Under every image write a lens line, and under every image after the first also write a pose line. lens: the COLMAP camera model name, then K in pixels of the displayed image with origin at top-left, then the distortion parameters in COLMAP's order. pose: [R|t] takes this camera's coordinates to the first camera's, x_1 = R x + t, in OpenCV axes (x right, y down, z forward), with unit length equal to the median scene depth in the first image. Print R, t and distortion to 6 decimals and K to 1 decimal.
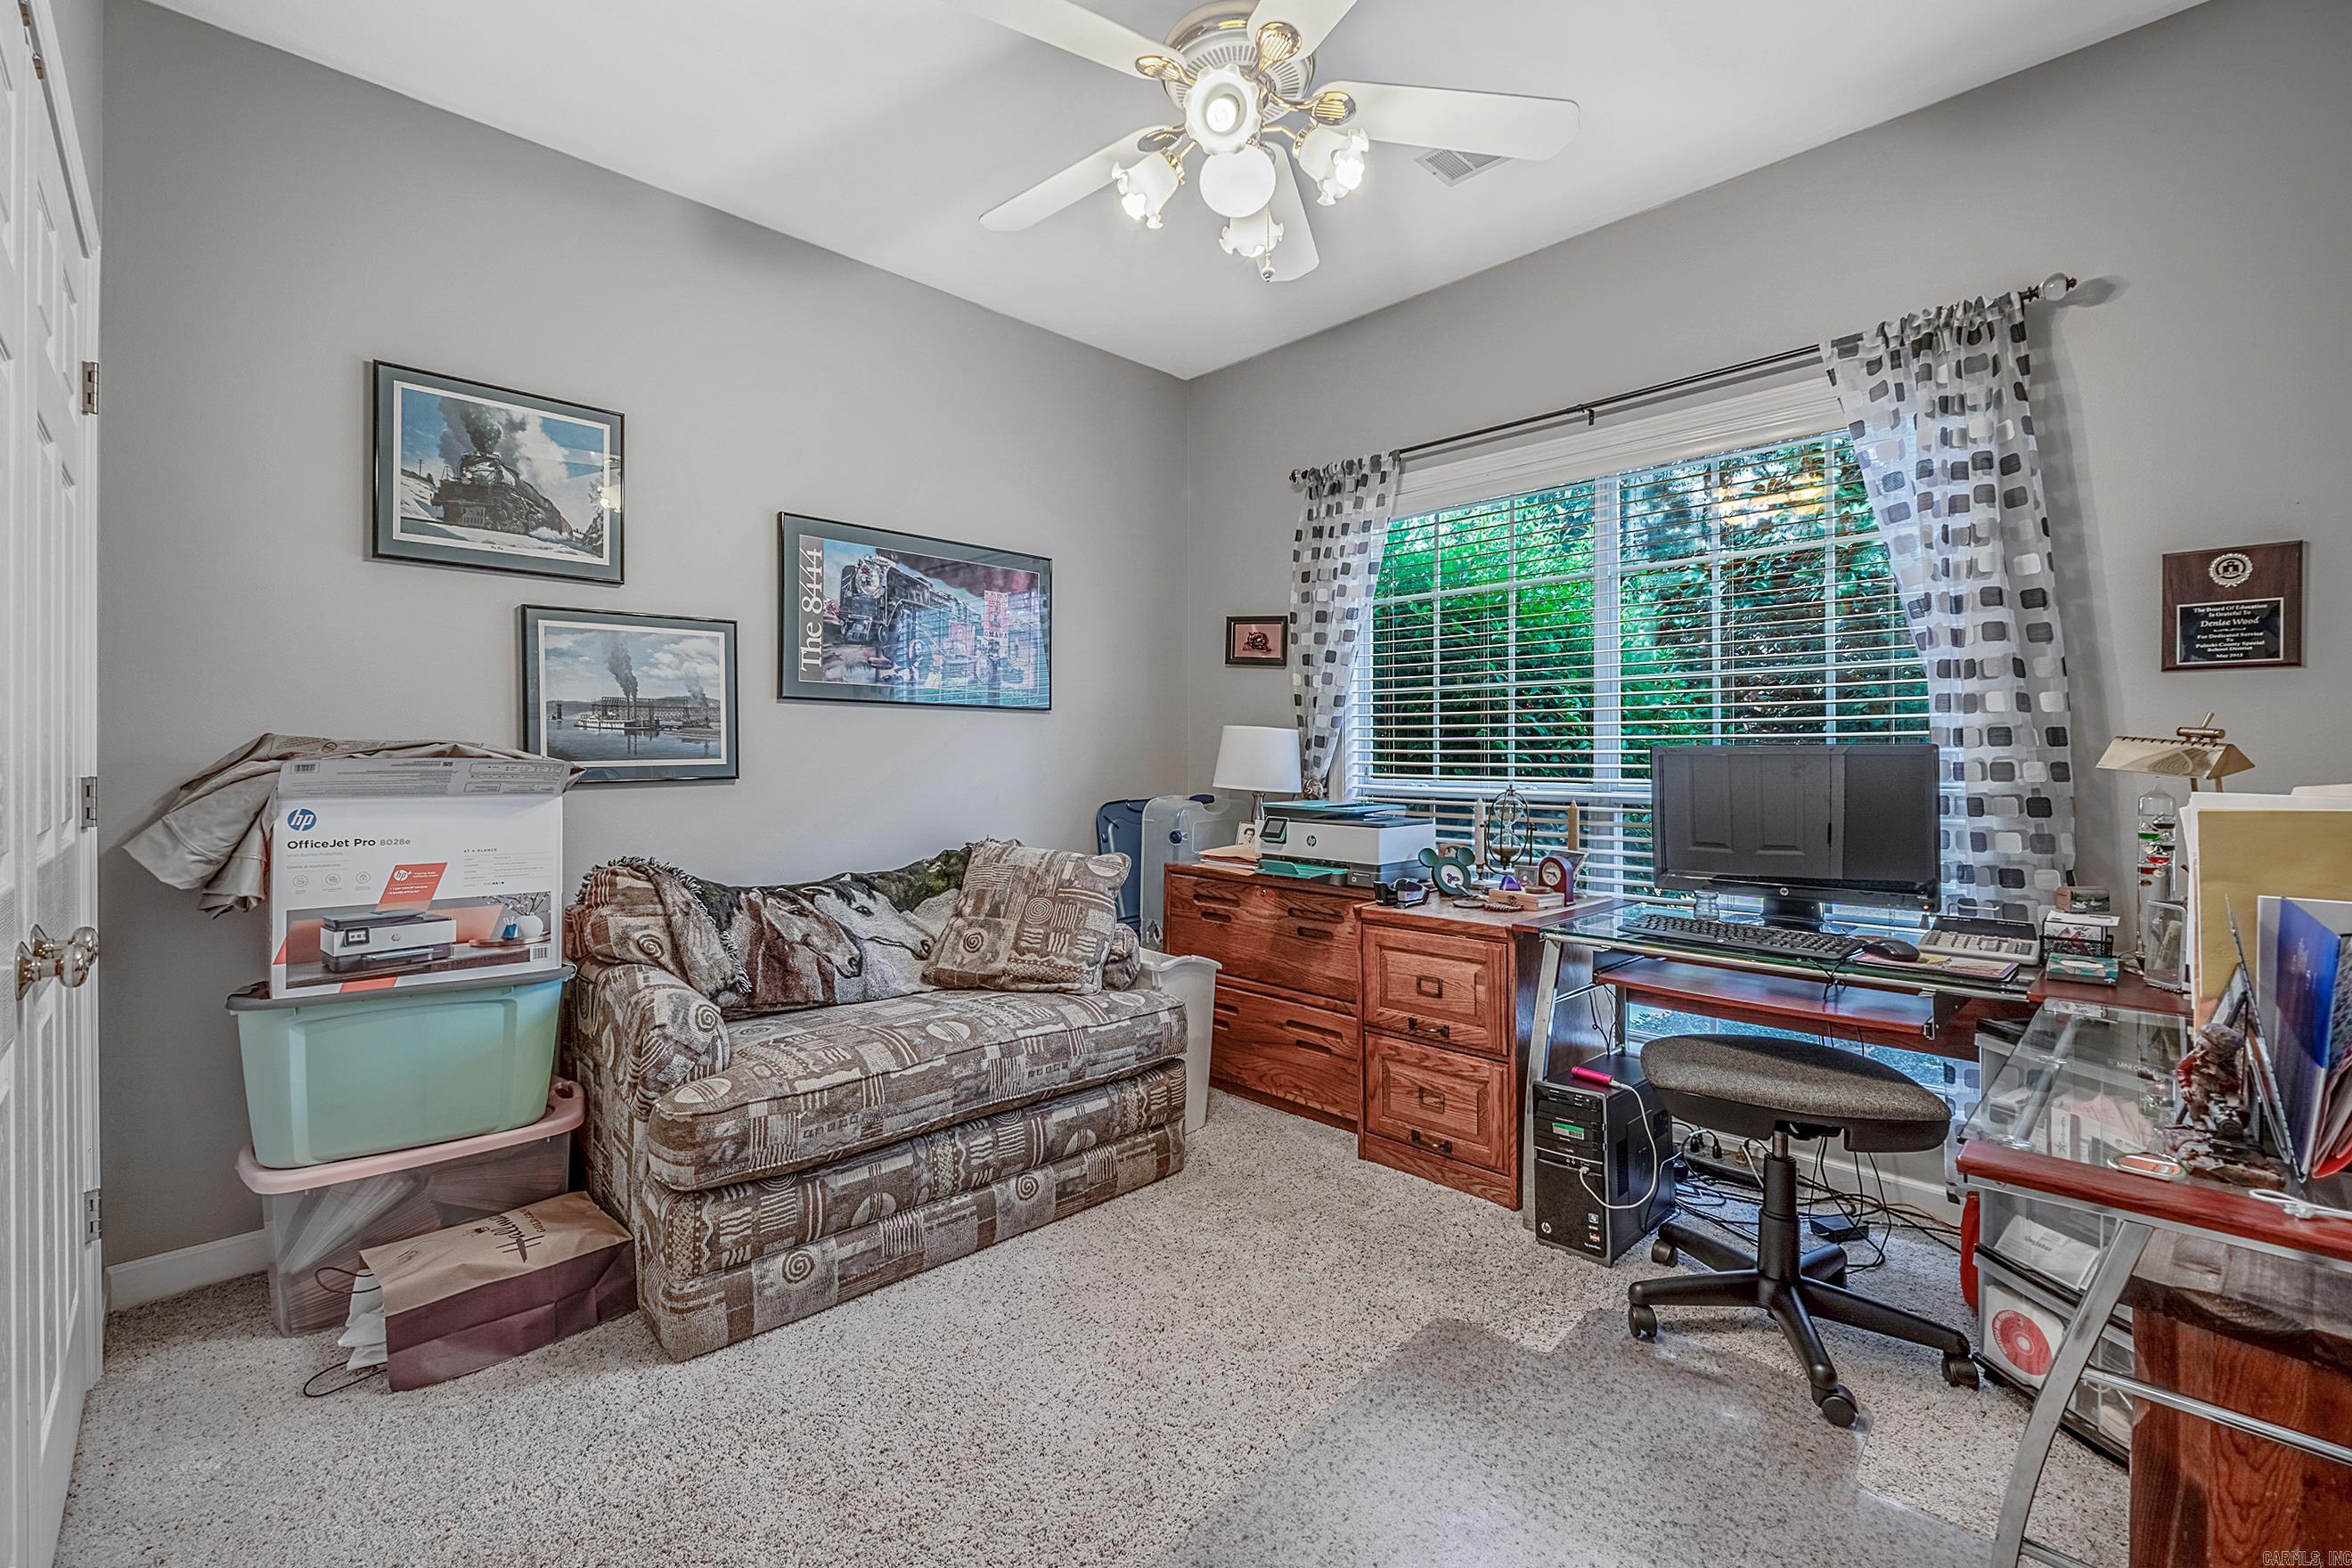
lens RADIAL K [[1026.7, 0, 1175.3], [0, 1026.7, 772.0], [0, 0, 1]] dist [-0.003960, -0.001094]
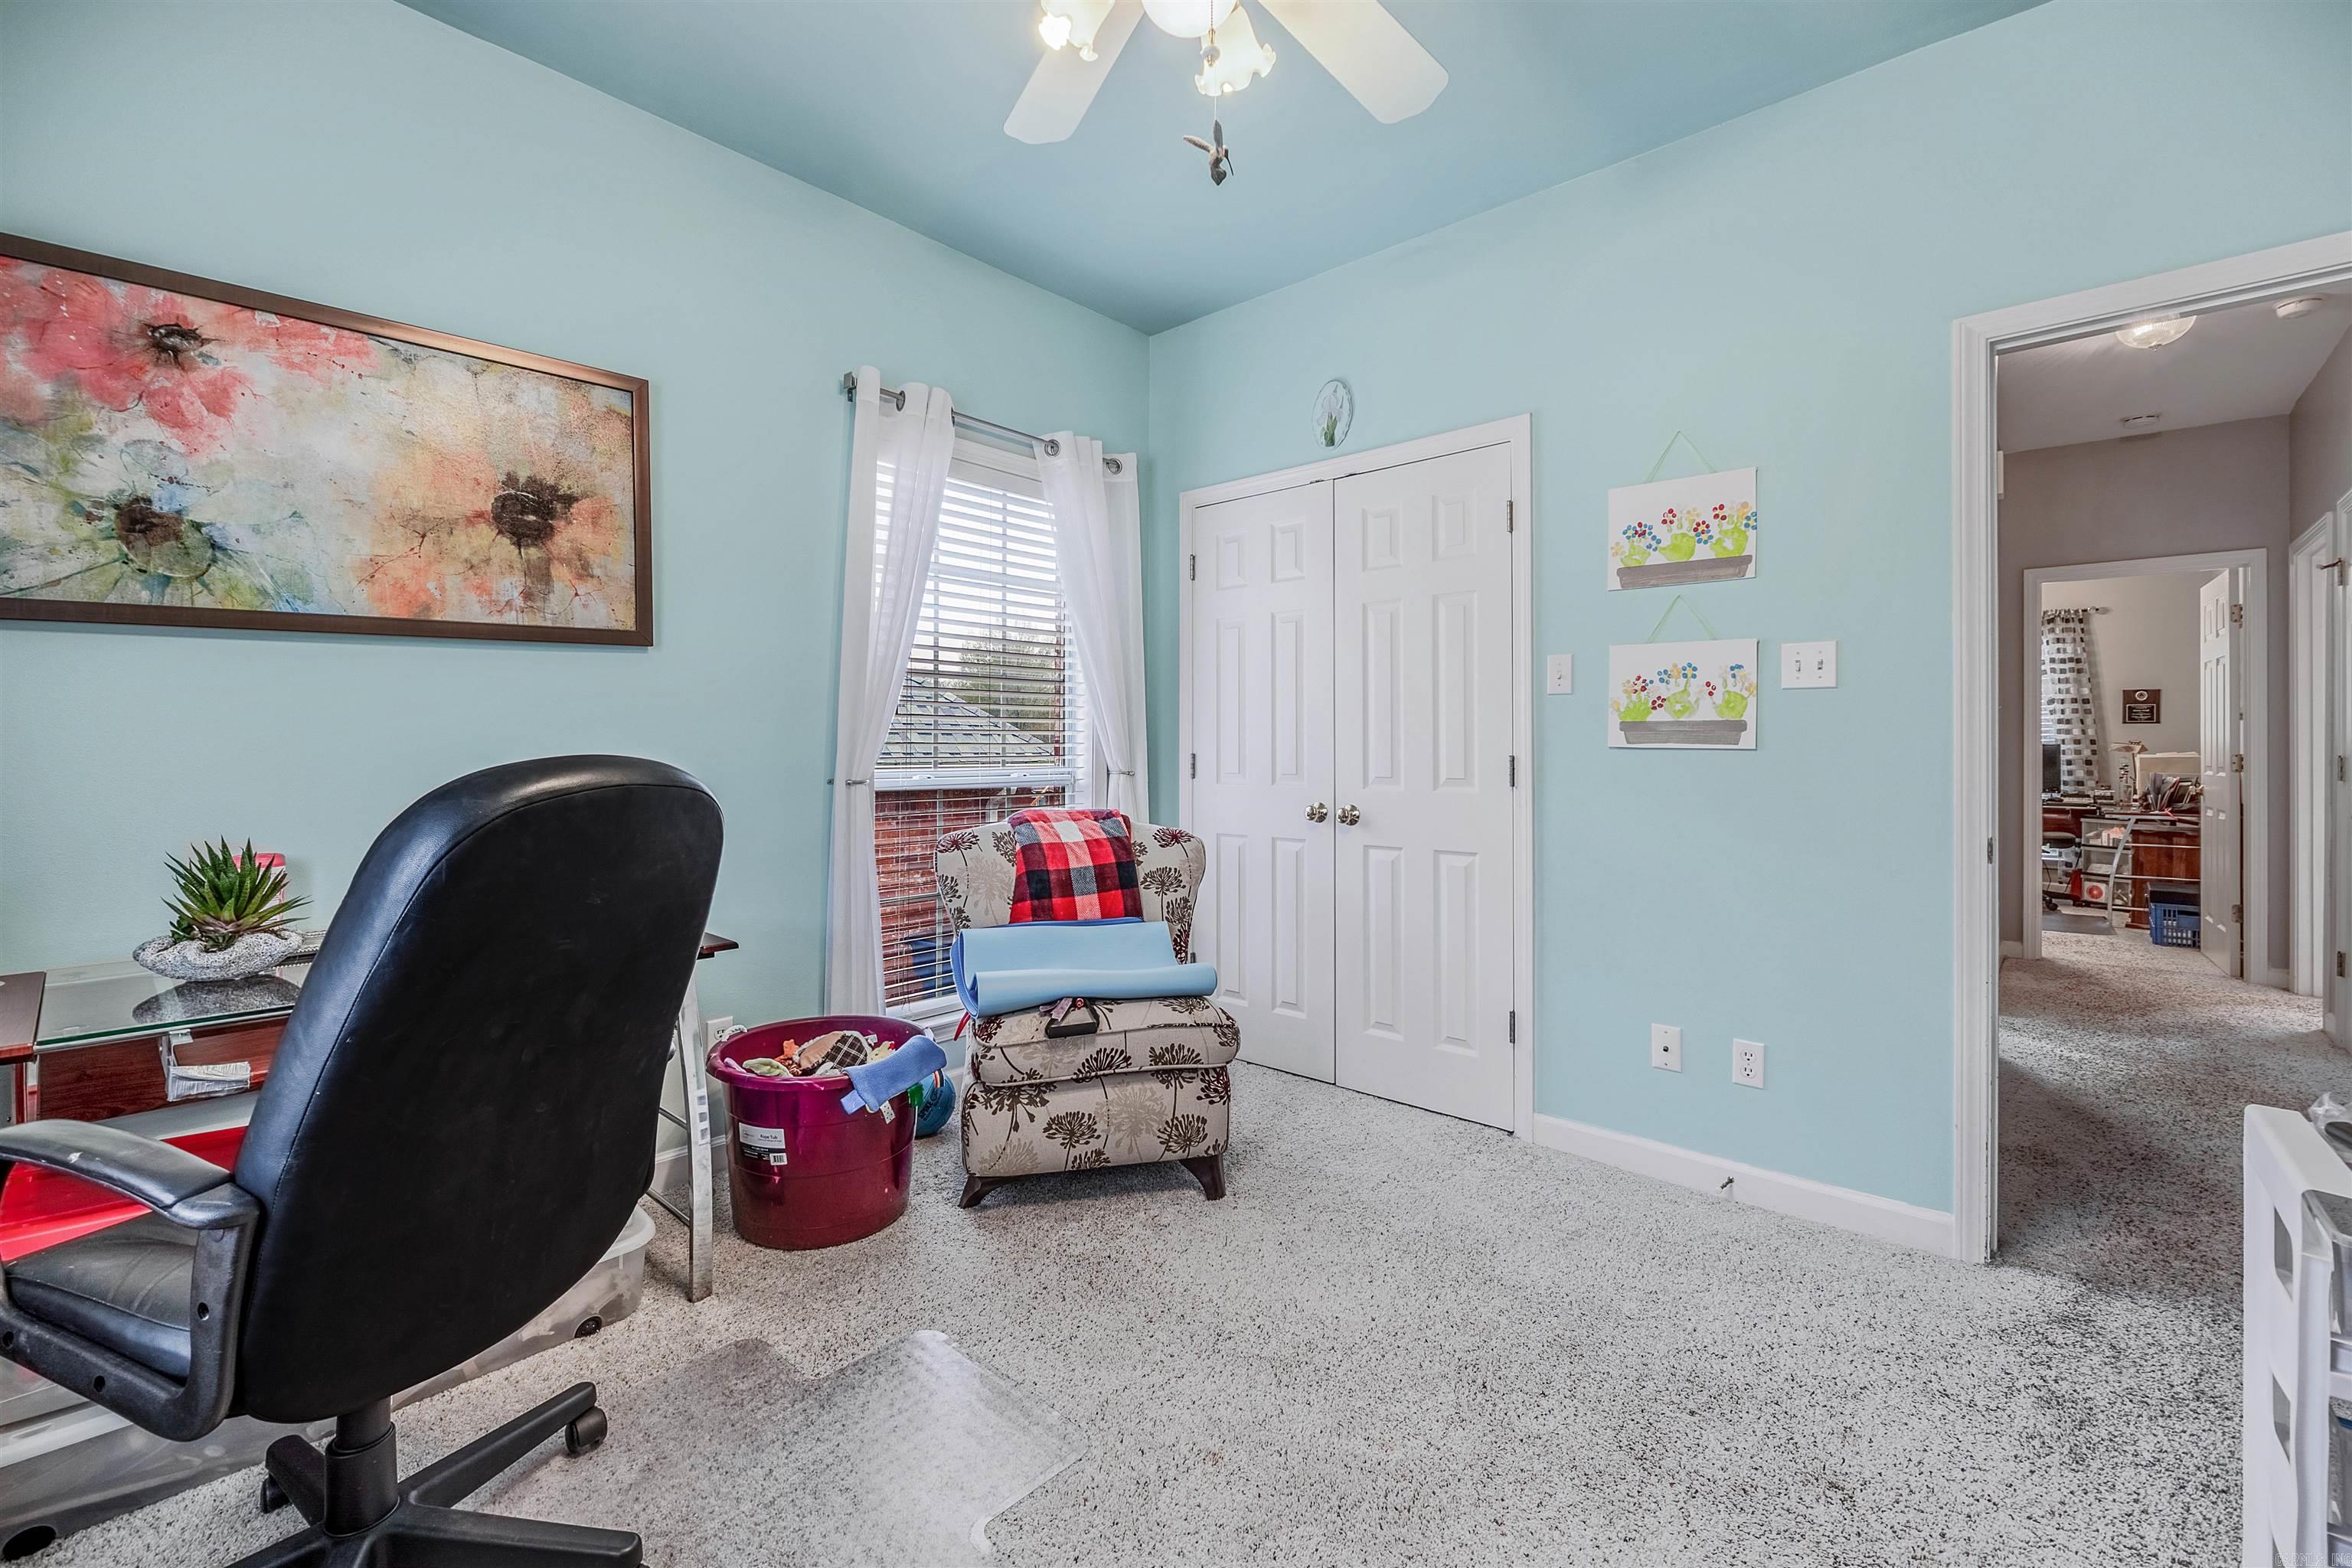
lens RADIAL K [[1026.7, 0, 1190.3], [0, 1026.7, 746.3], [0, 0, 1]] dist [-0.003960, -0.001094]
pose [[0.998008, 0.008123, 0.062563, -2.315674], [-0.007441, 0.999911, -0.011113, 0.039132], [-0.062648, 0.010625, 0.997979, -2.177789]]
